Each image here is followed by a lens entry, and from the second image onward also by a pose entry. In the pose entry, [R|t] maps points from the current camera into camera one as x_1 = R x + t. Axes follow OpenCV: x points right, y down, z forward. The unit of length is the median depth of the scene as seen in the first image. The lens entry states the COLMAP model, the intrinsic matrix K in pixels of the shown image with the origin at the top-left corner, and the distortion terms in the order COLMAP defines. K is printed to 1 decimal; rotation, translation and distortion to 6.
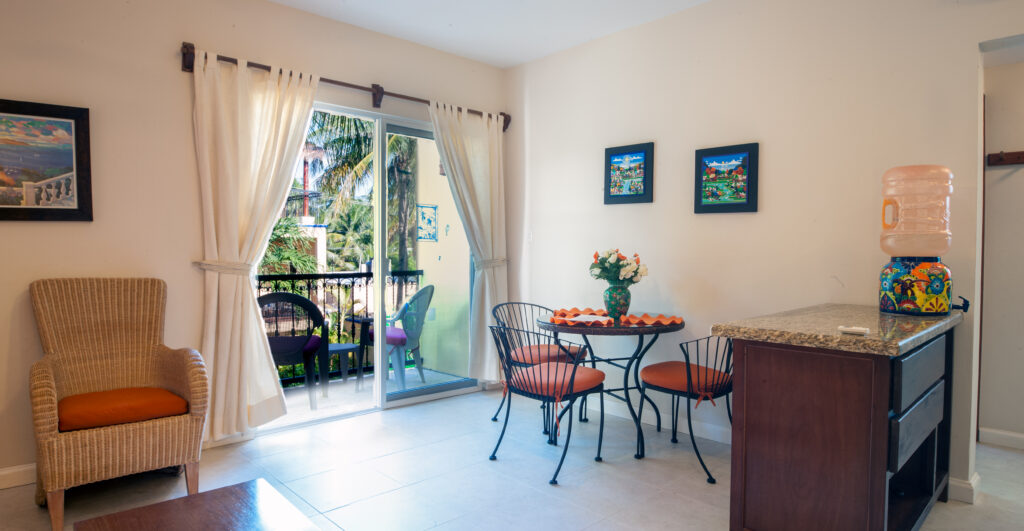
lens RADIAL K [[547.1, 0, 512.0], [0, 547.1, 265.5], [0, 0, 1]] dist [-0.000521, -0.000086]
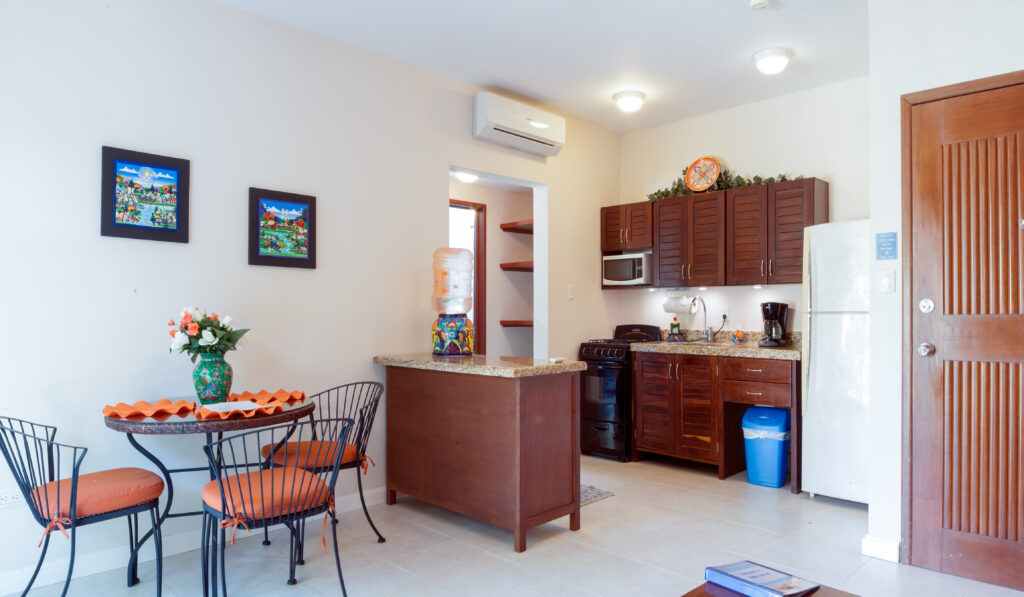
lens RADIAL K [[728.6, 0, 511.9], [0, 728.6, 319.6], [0, 0, 1]] dist [0.003509, 0.000850]
pose [[-0.045980, -0.015976, 0.998815, -0.796240], [0.029203, 0.999423, 0.017330, -0.020490], [-0.998515, 0.029965, -0.045487, 0.677638]]
